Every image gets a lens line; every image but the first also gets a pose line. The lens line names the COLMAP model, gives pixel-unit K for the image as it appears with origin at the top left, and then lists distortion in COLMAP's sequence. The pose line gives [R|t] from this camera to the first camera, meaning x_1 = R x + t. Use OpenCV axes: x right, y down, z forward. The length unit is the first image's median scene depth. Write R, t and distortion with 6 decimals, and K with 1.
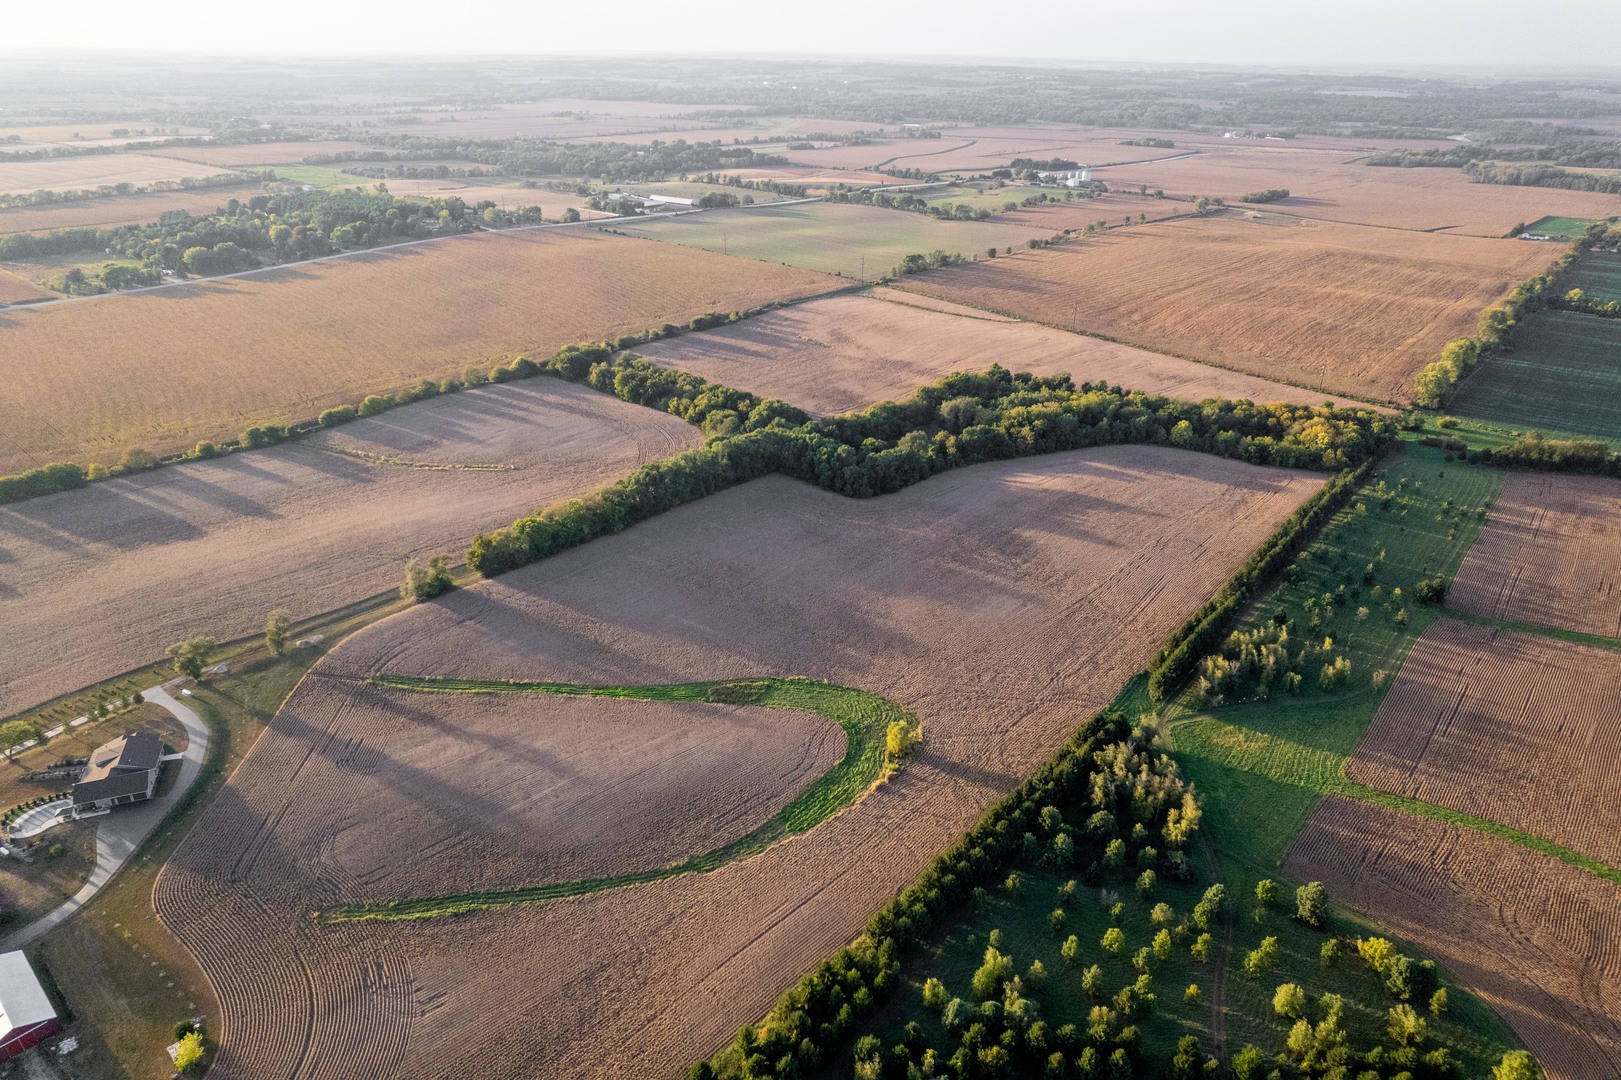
lens RADIAL K [[1039.6, 0, 816.8], [0, 1039.6, 555.1], [0, 0, 1]] dist [-0.080479, 0.071675]
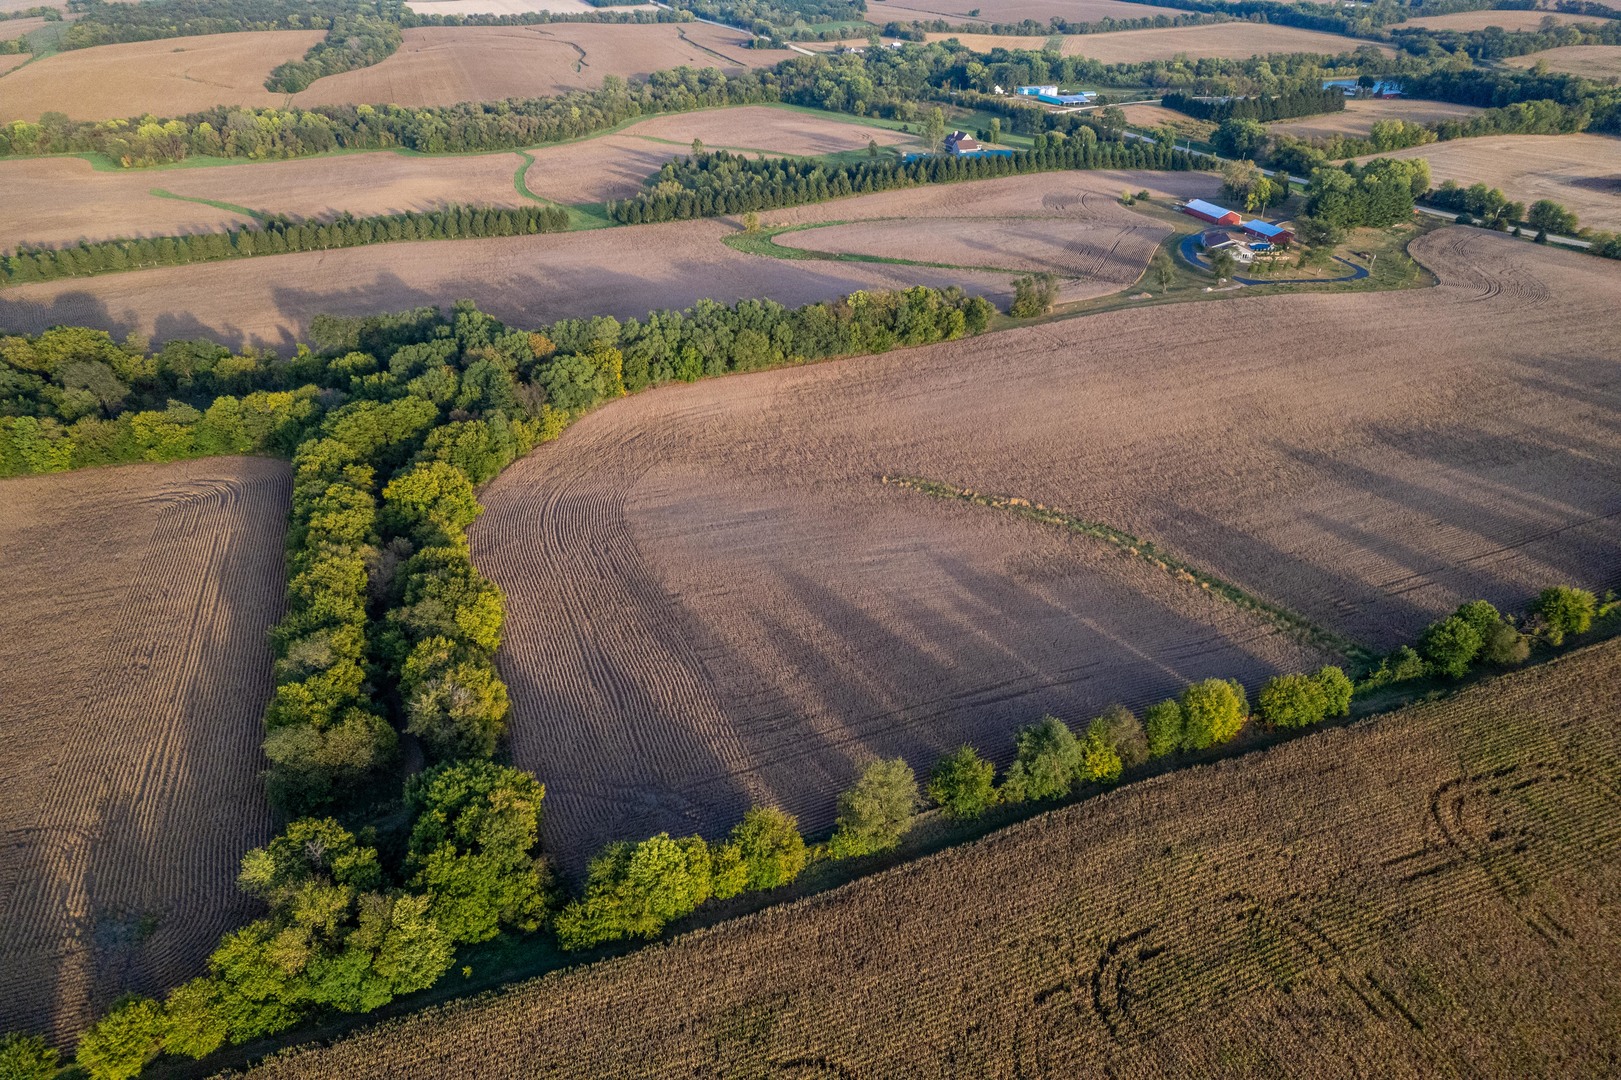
lens RADIAL K [[1039.6, 0, 816.8], [0, 1039.6, 555.1], [0, 0, 1]] dist [-0.080479, 0.071675]
pose [[-0.878929, -0.260668, 0.399420, -0.149952], [0.202917, 0.553506, 0.807748, -0.154512], [-0.431635, 0.791002, -0.433599, 0.392946]]
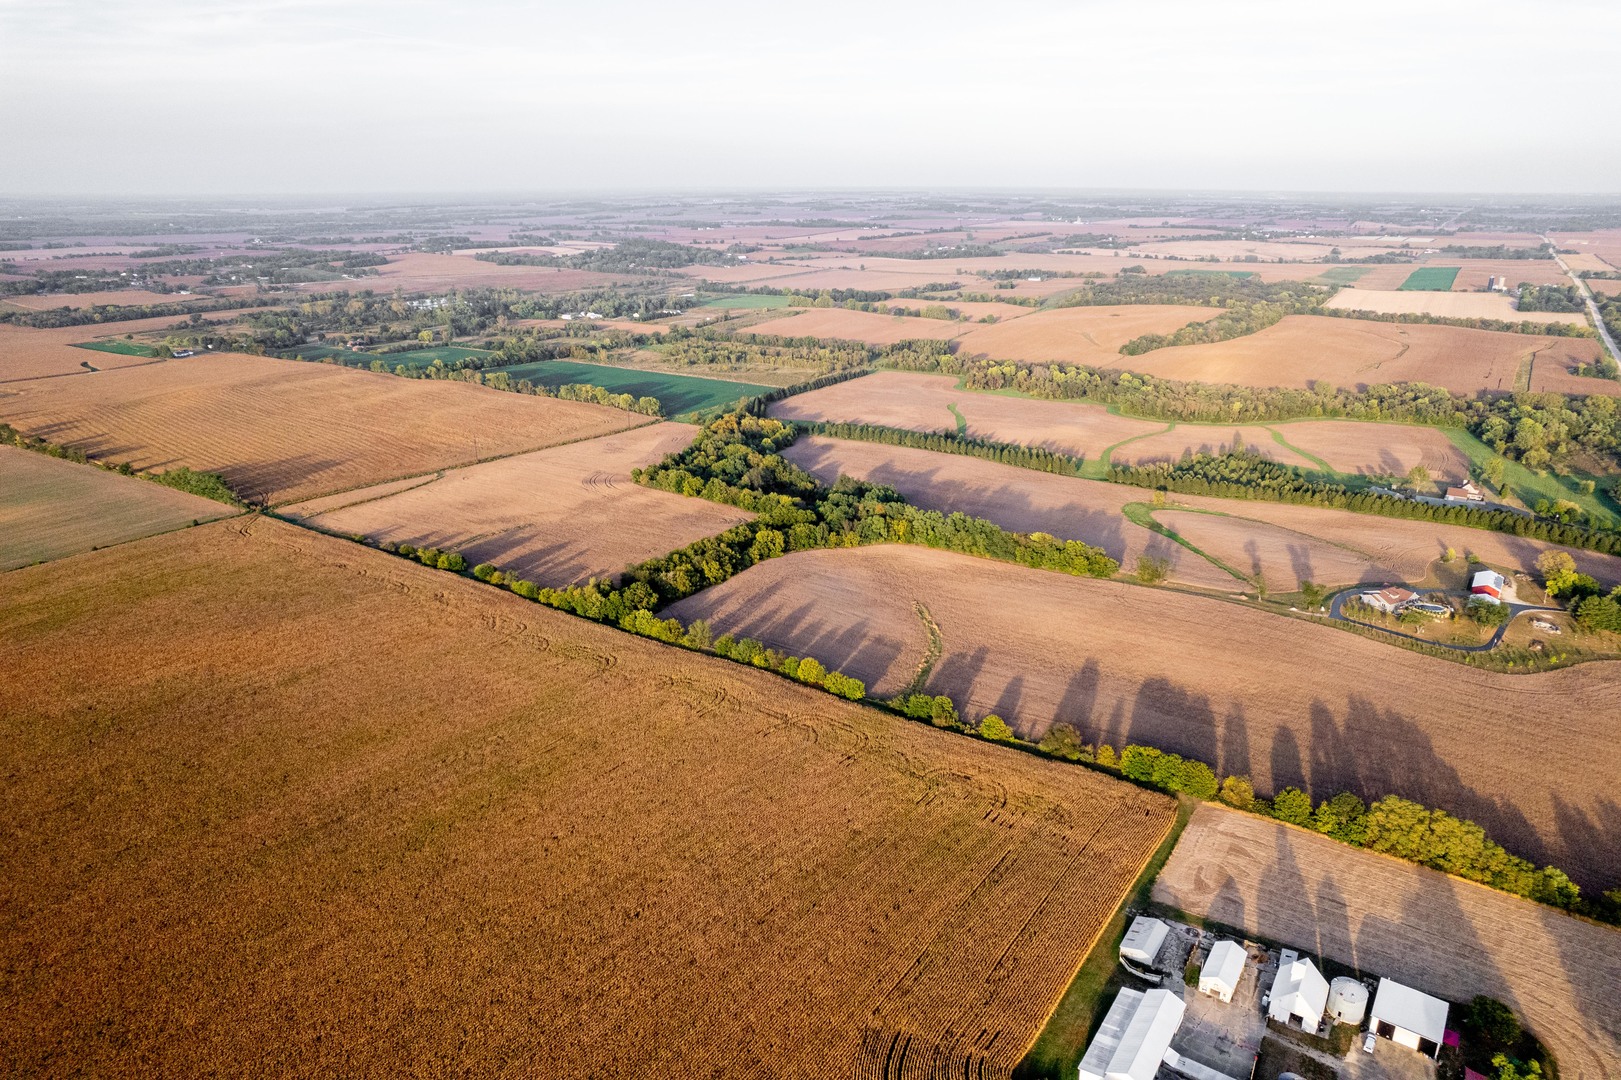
lens RADIAL K [[1039.6, 0, 816.8], [0, 1039.6, 555.1], [0, 0, 1]] dist [-0.080479, 0.071675]
pose [[-0.111722, -0.350481, 0.929882, -0.396894], [0.442801, 0.820152, 0.362323, -0.176084], [-0.889632, 0.452232, 0.063564, 0.307648]]
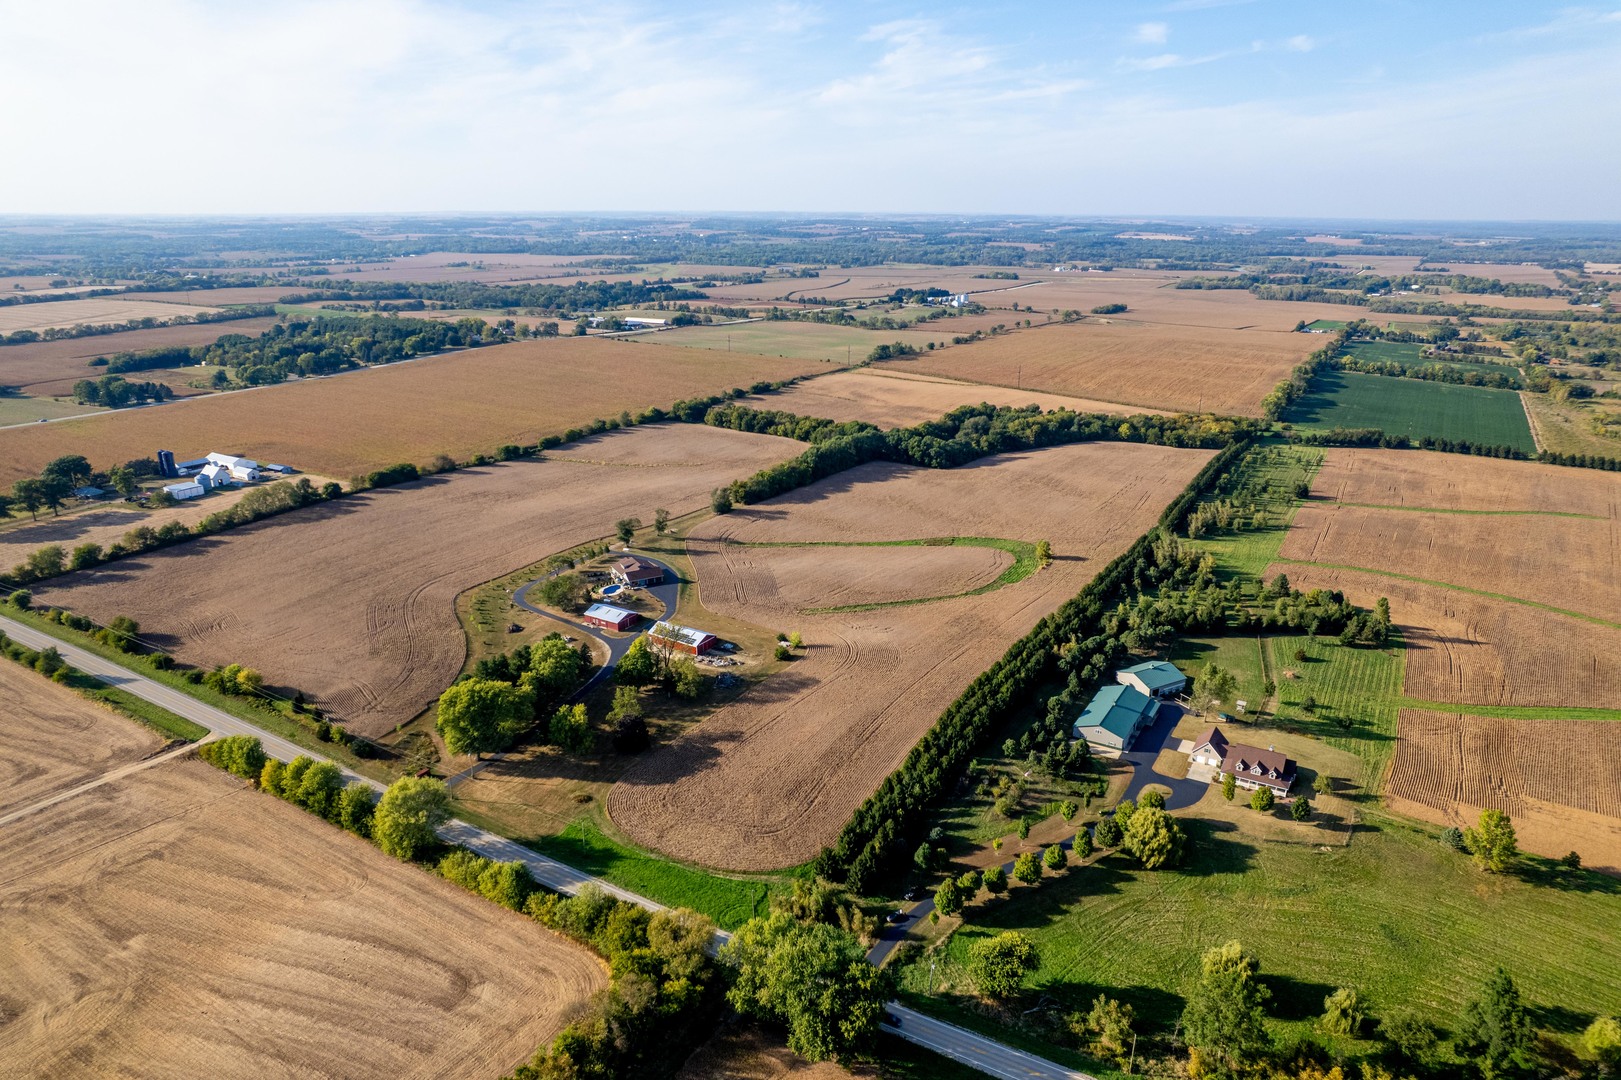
lens RADIAL K [[1039.6, 0, 816.8], [0, 1039.6, 555.1], [0, 0, 1]] dist [-0.080479, 0.071675]
pose [[0.987442, -0.056830, 0.147407, -0.108371], [0.076020, 0.988856, -0.128005, 0.073520], [-0.138490, 0.137604, 0.980758, -0.131337]]
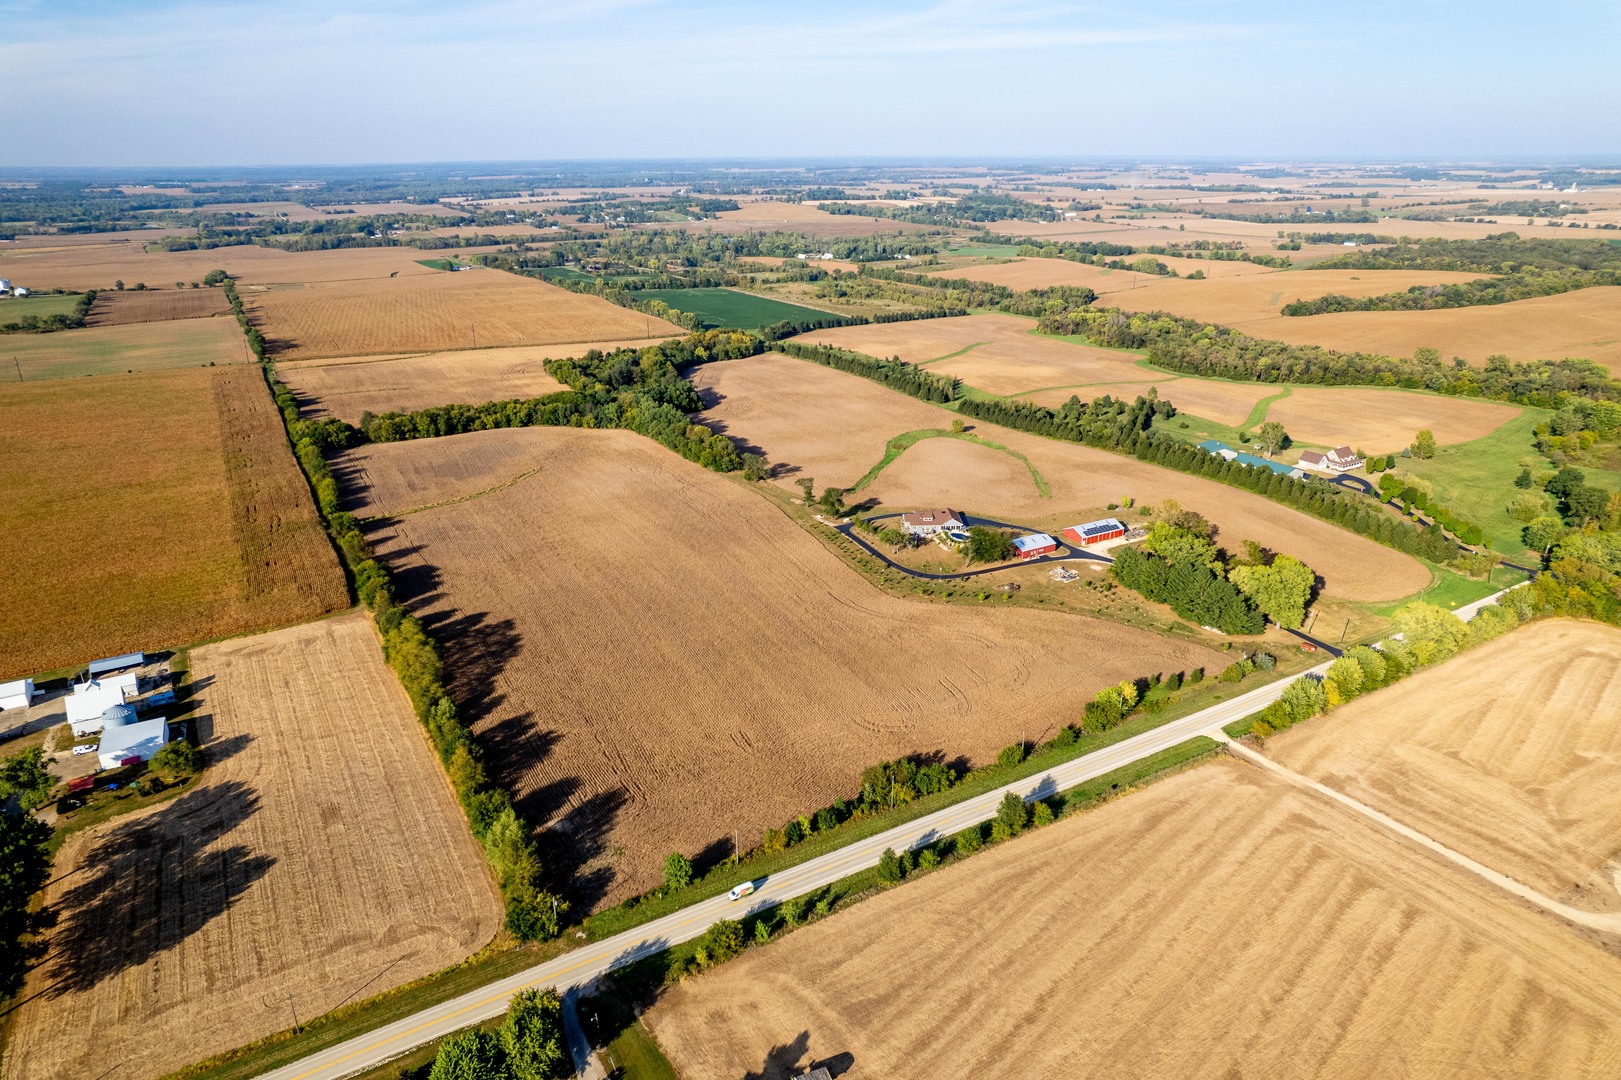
lens RADIAL K [[1039.6, 0, 816.8], [0, 1039.6, 555.1], [0, 0, 1]] dist [-0.080479, 0.071675]
pose [[0.326222, -0.358822, 0.874543, -0.392825], [0.431278, 0.879753, 0.200085, -0.029696], [-0.841177, 0.311899, 0.441746, 0.069583]]
